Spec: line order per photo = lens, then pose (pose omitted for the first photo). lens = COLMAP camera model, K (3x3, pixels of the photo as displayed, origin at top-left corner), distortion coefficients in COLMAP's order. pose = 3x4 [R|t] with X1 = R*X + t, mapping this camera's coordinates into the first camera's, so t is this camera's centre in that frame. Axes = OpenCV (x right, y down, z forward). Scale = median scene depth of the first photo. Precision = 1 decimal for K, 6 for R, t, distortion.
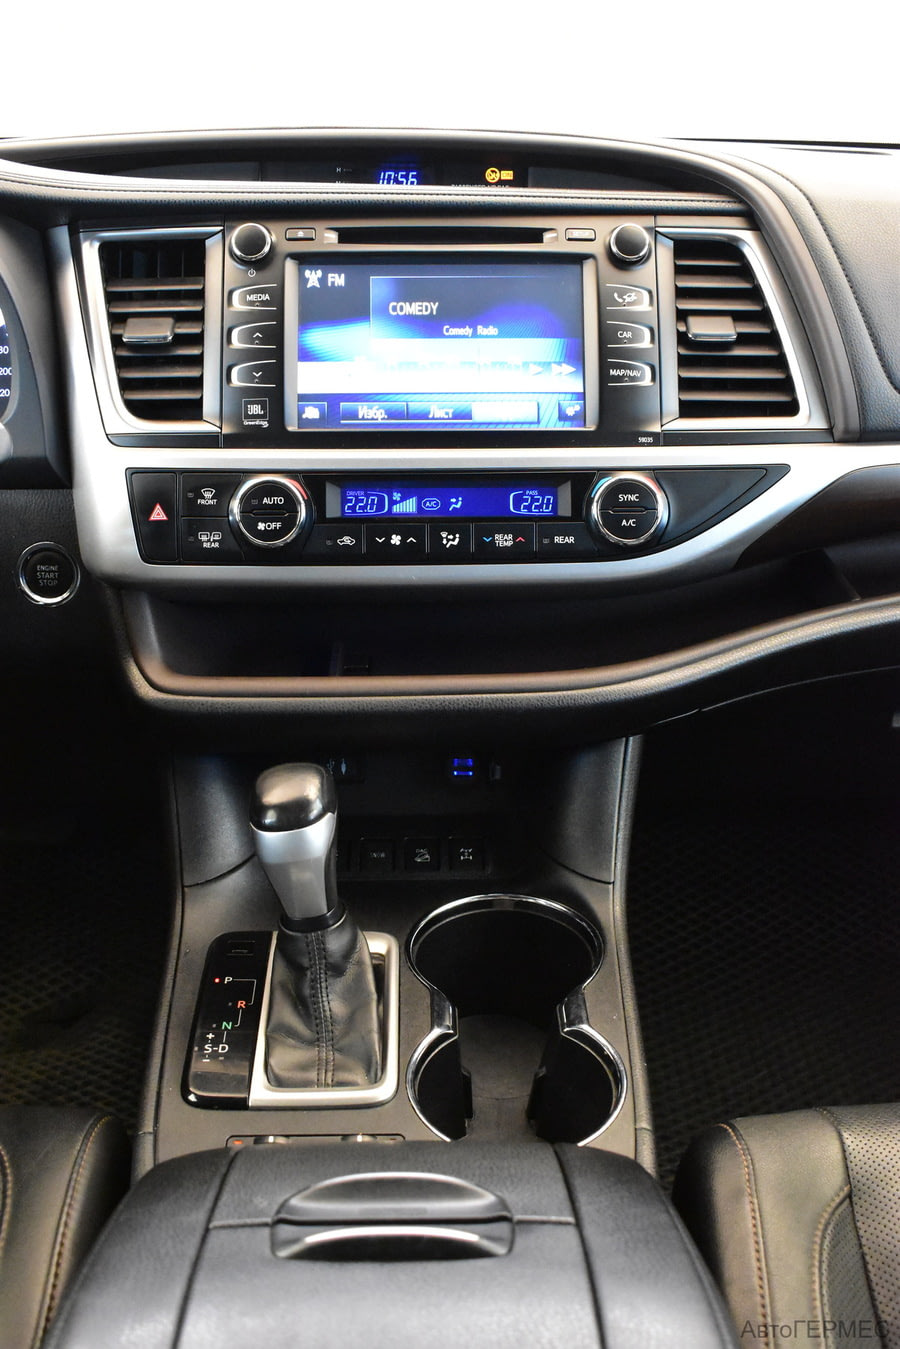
lens RADIAL K [[1395.5, 0, 450.0], [0, 1395.5, 674.5], [0, 0, 1]] dist [-0.073742, -0.001911]
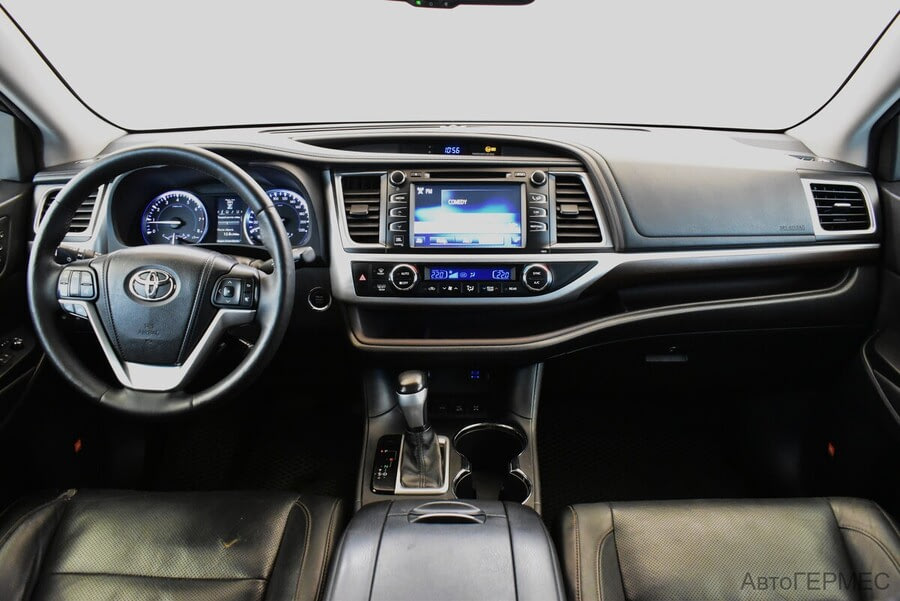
lens RADIAL K [[681.3, 0, 450.0], [0, 681.3, 300.5], [0, 0, 1]] dist [-0.096484, 0.002028]
pose [[0.999245, 0.008783, -0.037833, 0.010626], [-0.010941, 0.998303, -0.057201, 0.002174], [0.037266, 0.057572, 0.997646, -0.305270]]
